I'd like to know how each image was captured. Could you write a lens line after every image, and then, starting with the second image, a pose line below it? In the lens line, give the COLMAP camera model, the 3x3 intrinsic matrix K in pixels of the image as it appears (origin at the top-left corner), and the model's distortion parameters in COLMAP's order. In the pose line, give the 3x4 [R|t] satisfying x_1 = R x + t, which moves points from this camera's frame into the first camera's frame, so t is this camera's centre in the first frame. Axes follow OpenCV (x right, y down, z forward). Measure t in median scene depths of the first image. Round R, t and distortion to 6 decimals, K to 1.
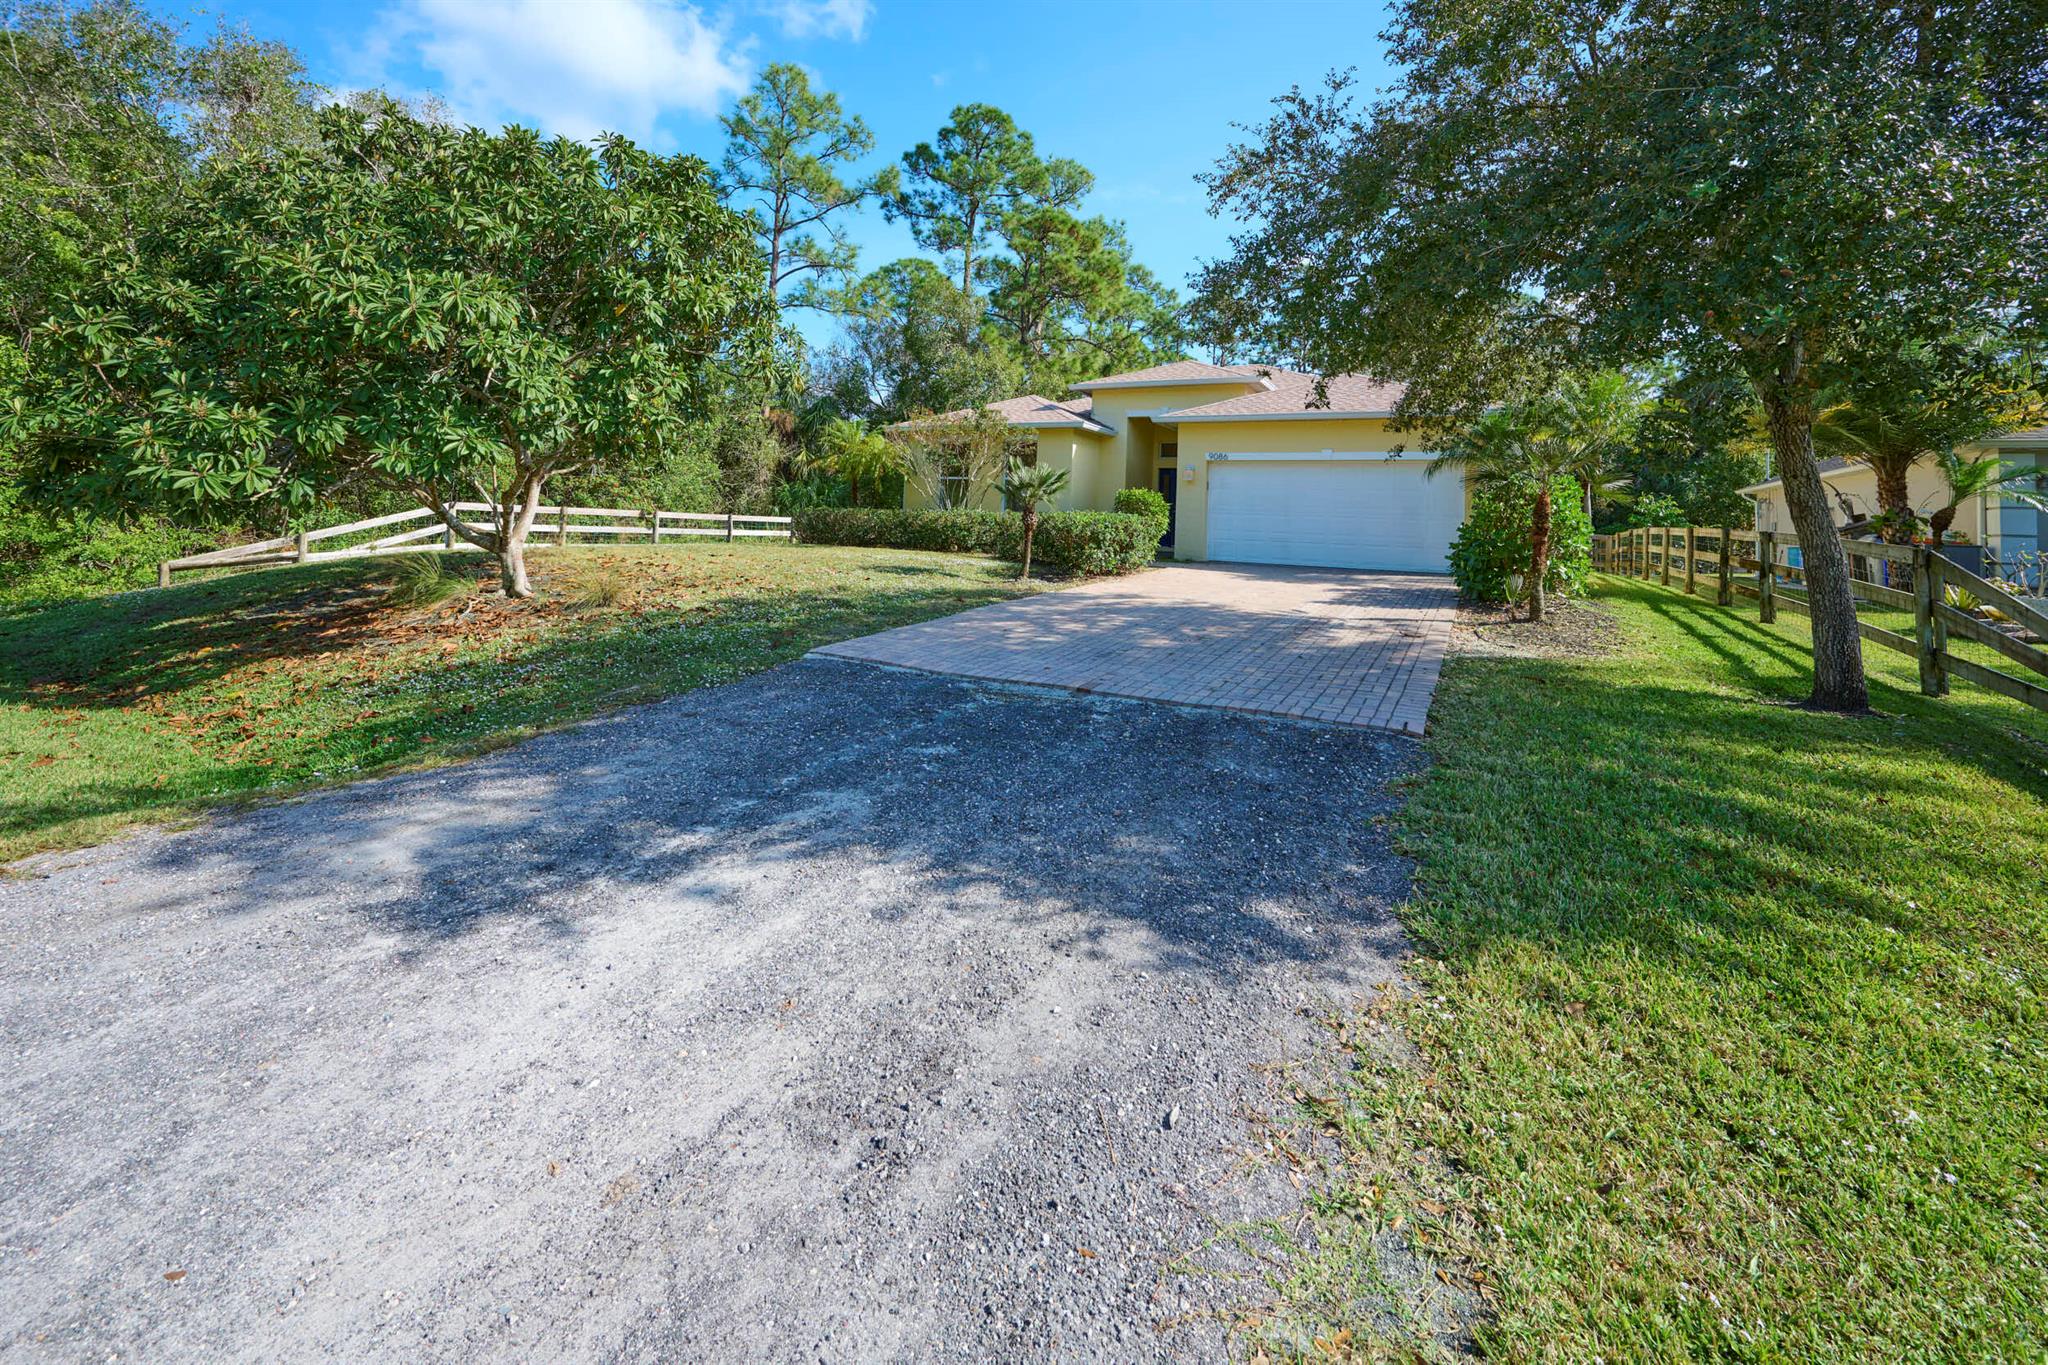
lens RADIAL K [[817.8, 0, 1030.3], [0, 817.8, 486.0], [0, 0, 1]] dist [-0.000839, 0.000184]
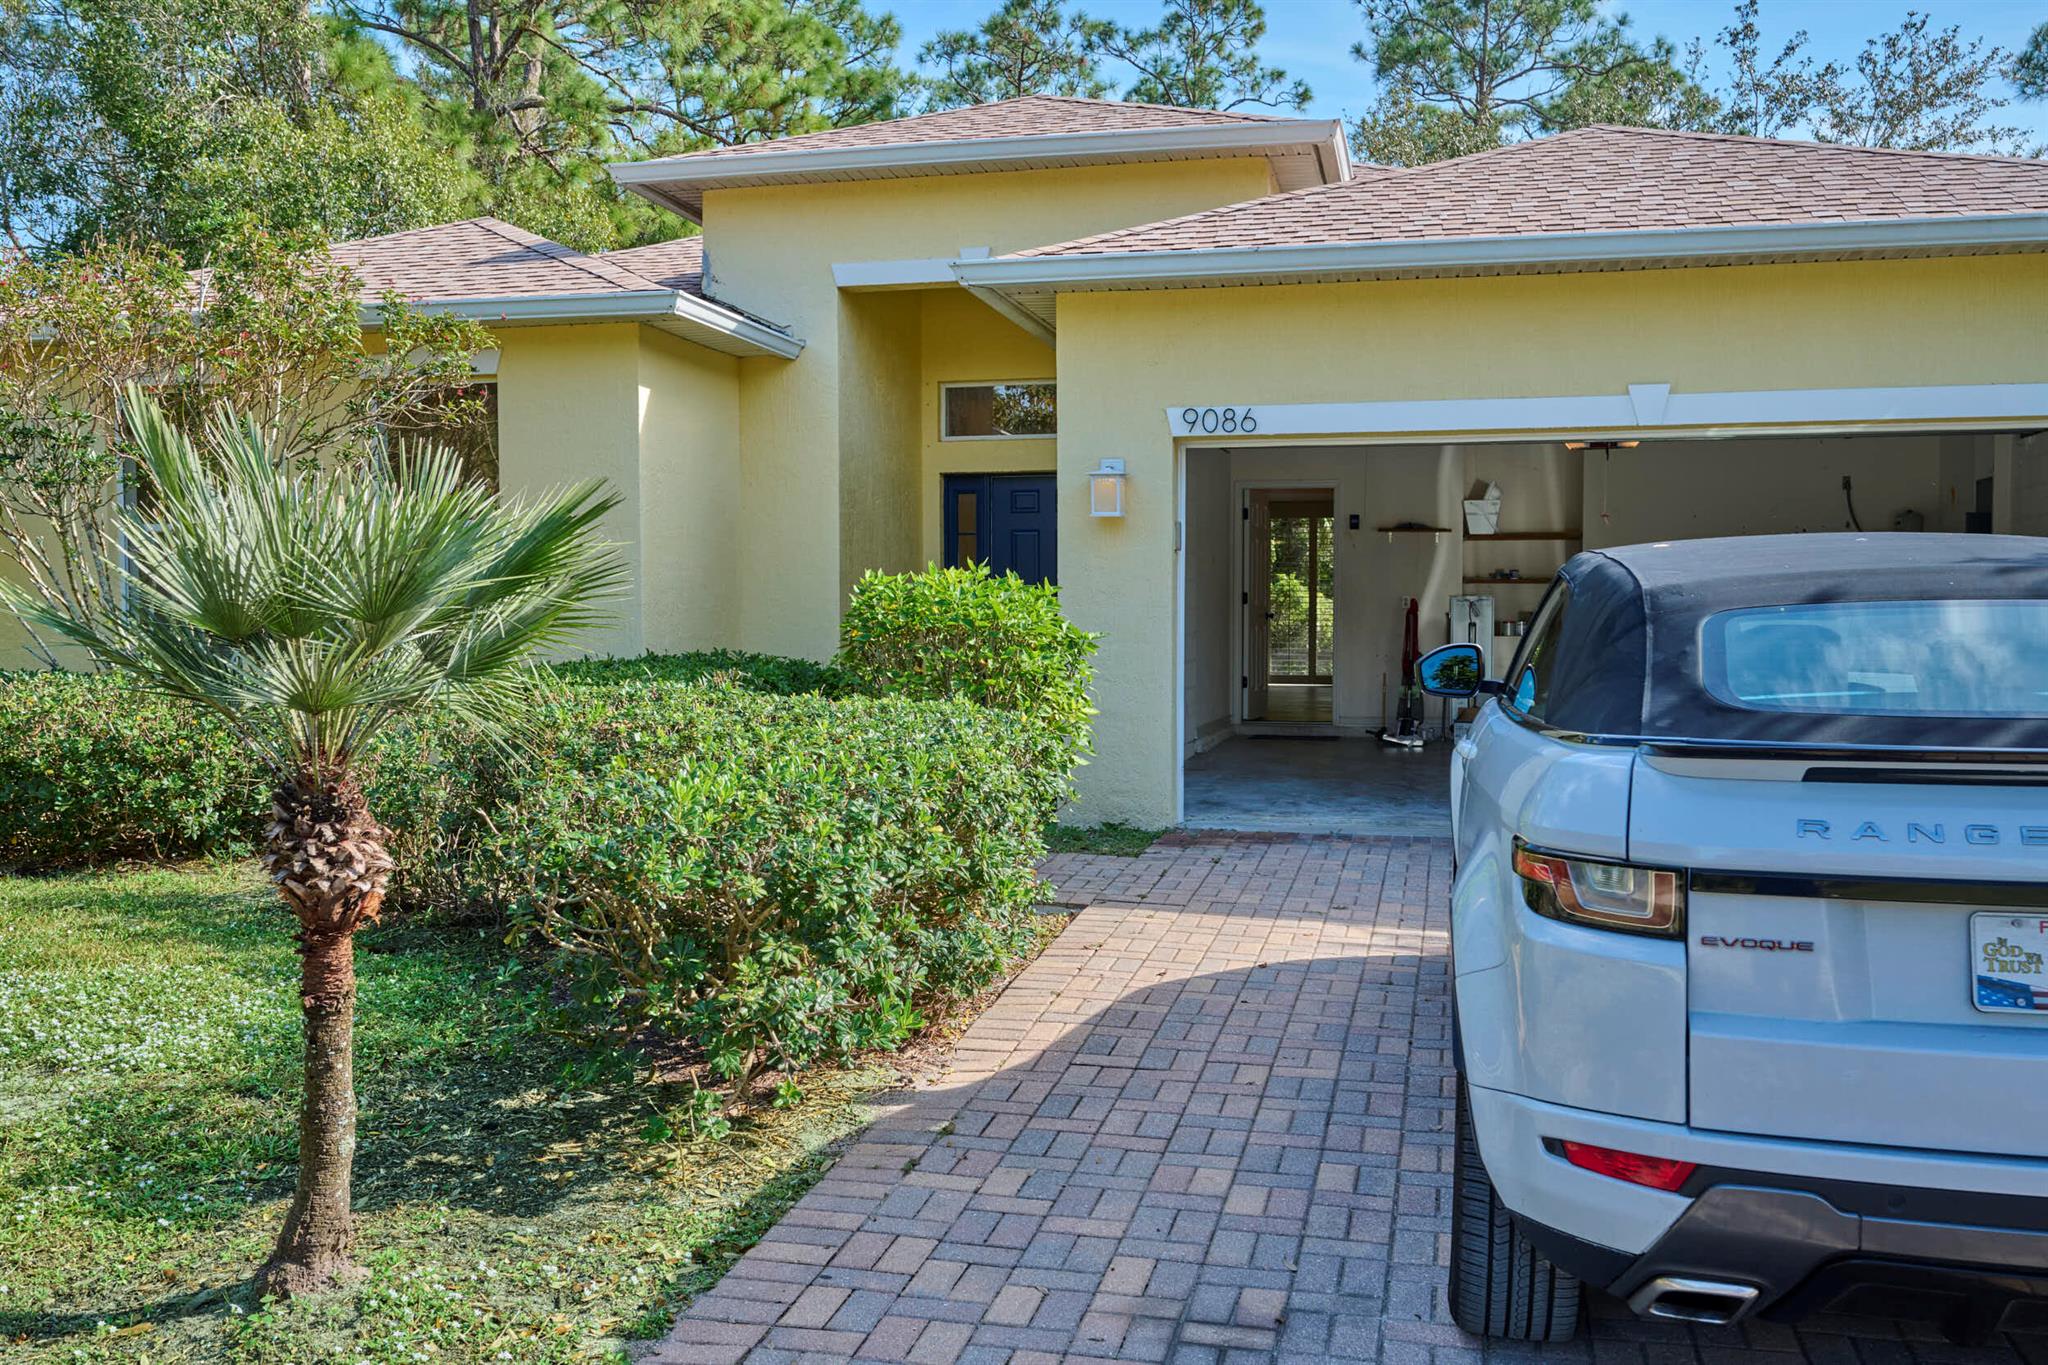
lens RADIAL K [[1766.6, 0, 1010.2], [0, 1766.6, 678.6], [0, 0, 1]] dist [0.002064, -0.014417]
pose [[0.967690, -0.049005, 0.247337, 0.013856], [0.025901, 0.995062, 0.095817, -0.005490], [-0.250811, -0.086315, 0.964180, 0.251410]]
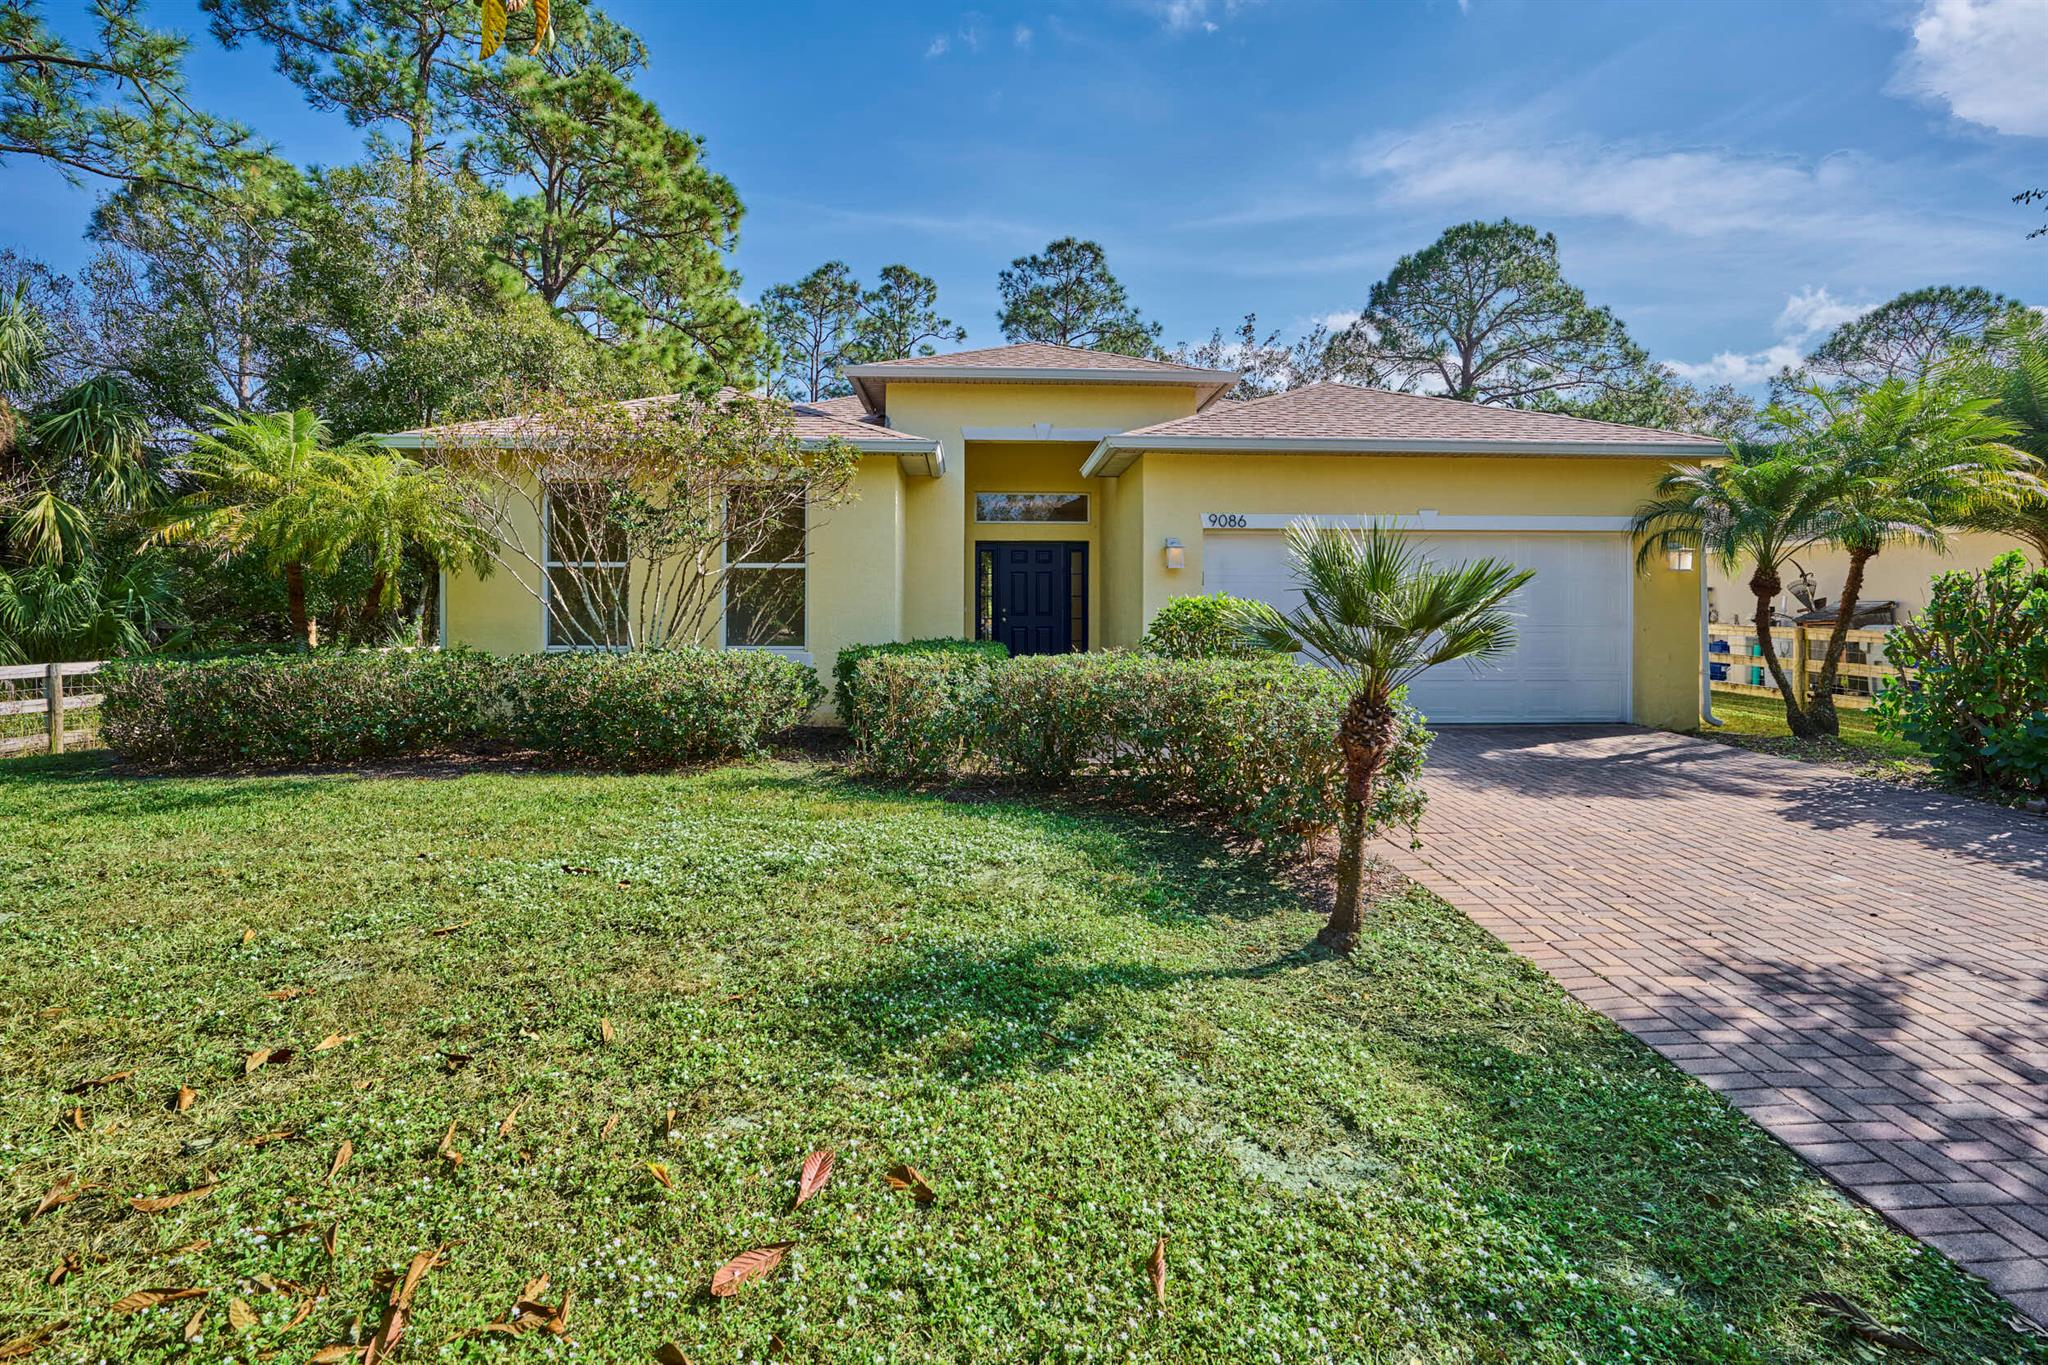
lens RADIAL K [[998.6, 0, 1010.3], [0, 998.6, 622.9], [0, 0, 1]] dist [-0.003484, -0.000833]
pose [[0.862146, -0.040745, 0.505019, -0.105632], [0.006437, 0.997562, 0.069495, -0.008791], [-0.506620, -0.056664, 0.860306, 0.279903]]
